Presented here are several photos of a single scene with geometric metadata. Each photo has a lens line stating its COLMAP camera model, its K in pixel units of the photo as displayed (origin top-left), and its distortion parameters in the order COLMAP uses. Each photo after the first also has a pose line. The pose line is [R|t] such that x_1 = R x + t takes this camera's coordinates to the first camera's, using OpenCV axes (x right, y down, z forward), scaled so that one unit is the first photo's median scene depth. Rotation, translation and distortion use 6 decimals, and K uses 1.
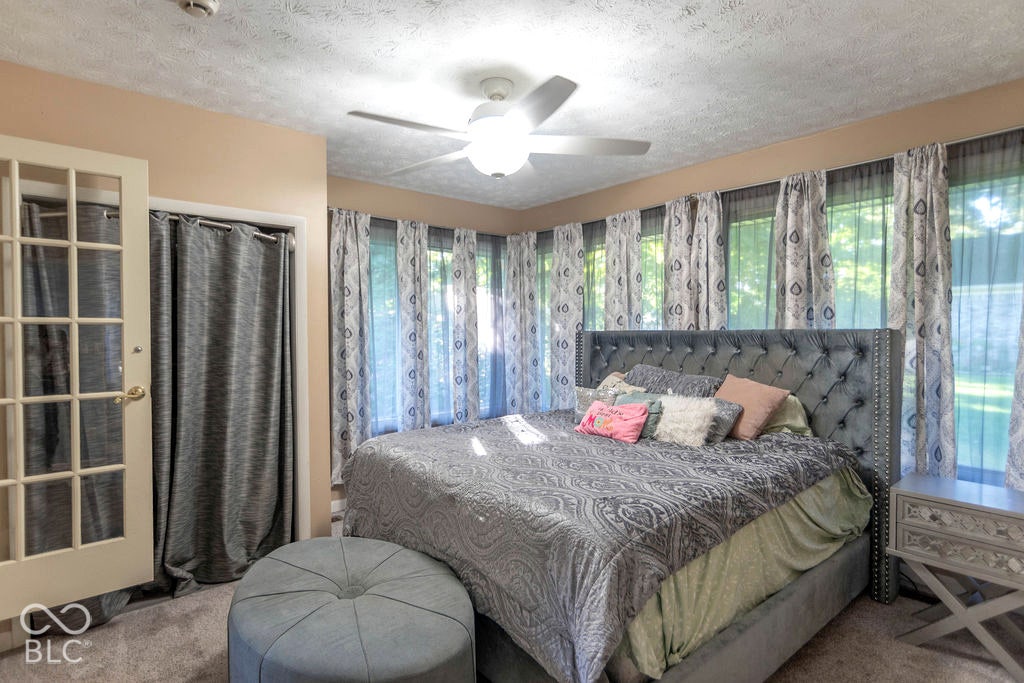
lens RADIAL K [[536.6, 0, 512.0], [0, 536.6, 341.5], [0, 0, 1]] dist [0.000215, 0.000066]
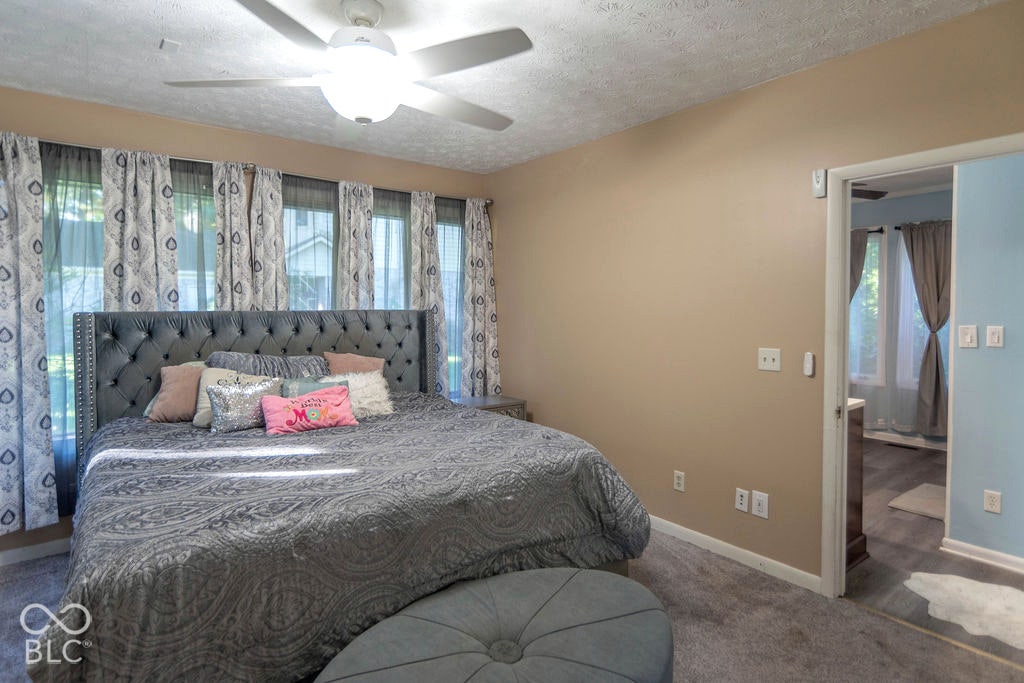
lens RADIAL K [[533.6, 0, 512.4], [0, 533.6, 328.7], [0, 0, 1]] dist [-0.003648, -0.000469]
pose [[0.028570, -0.032049, 0.999078, -0.767503], [0.019432, 0.999315, 0.031501, -0.013956], [-0.999403, 0.018514, 0.029174, 0.701070]]
